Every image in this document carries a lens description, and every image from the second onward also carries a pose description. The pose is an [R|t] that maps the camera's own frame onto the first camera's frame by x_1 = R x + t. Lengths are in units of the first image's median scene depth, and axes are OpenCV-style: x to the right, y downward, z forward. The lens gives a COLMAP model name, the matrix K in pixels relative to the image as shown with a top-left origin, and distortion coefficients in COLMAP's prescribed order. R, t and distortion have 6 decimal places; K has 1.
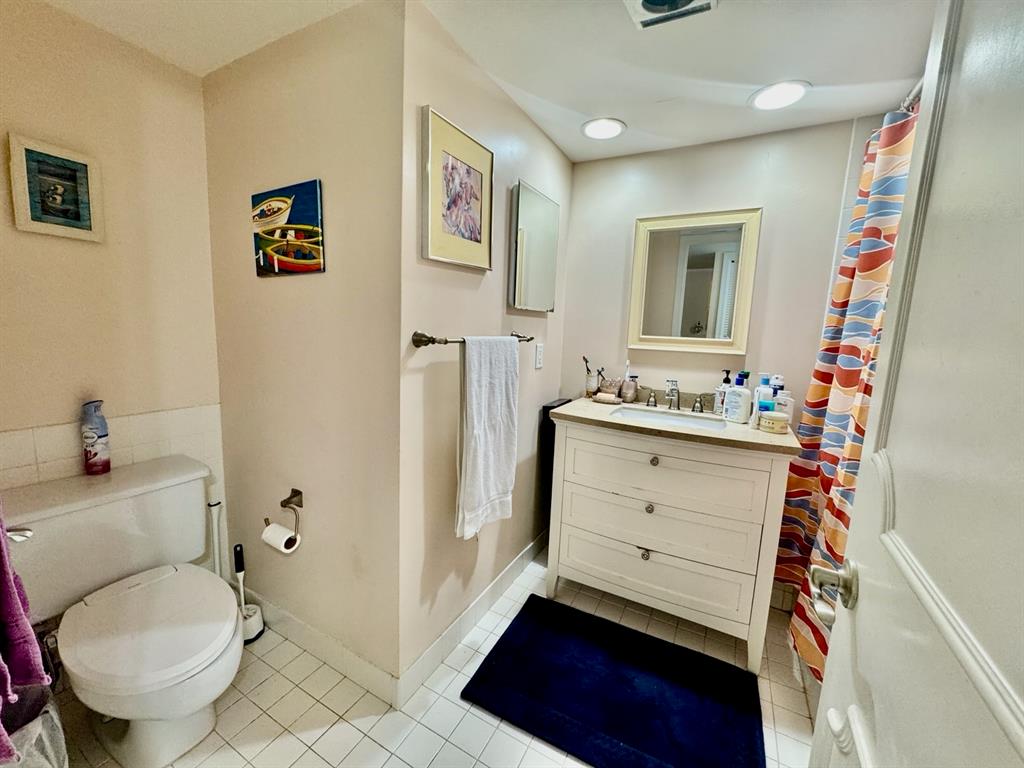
lens RADIAL K [[412.5, 0, 513.6], [0, 412.5, 383.2], [0, 0, 1]] dist [-0.000323, -0.000007]
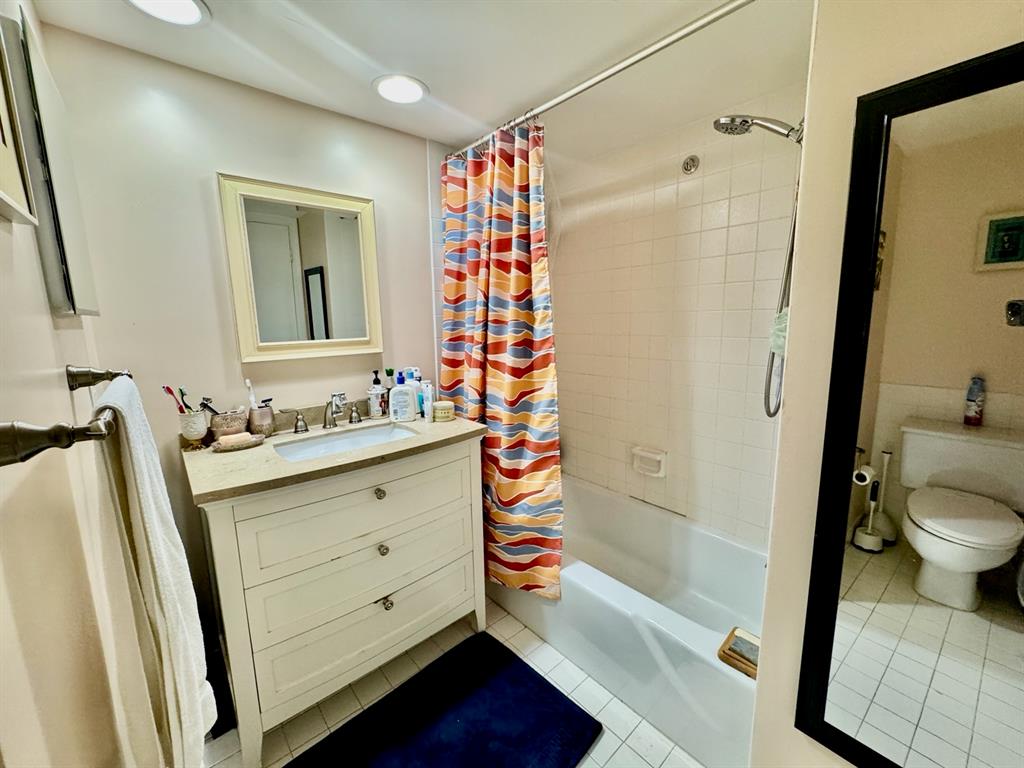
lens RADIAL K [[412.5, 0, 514.0], [0, 412.5, 382.7], [0, 0, 1]] dist [-0.000323, -0.000007]
pose [[0.336935, -0.193124, 0.921508, -0.258131], [0.159329, 0.976317, 0.146354, -0.096144], [-0.927949, 0.097511, 0.359726, 0.386574]]
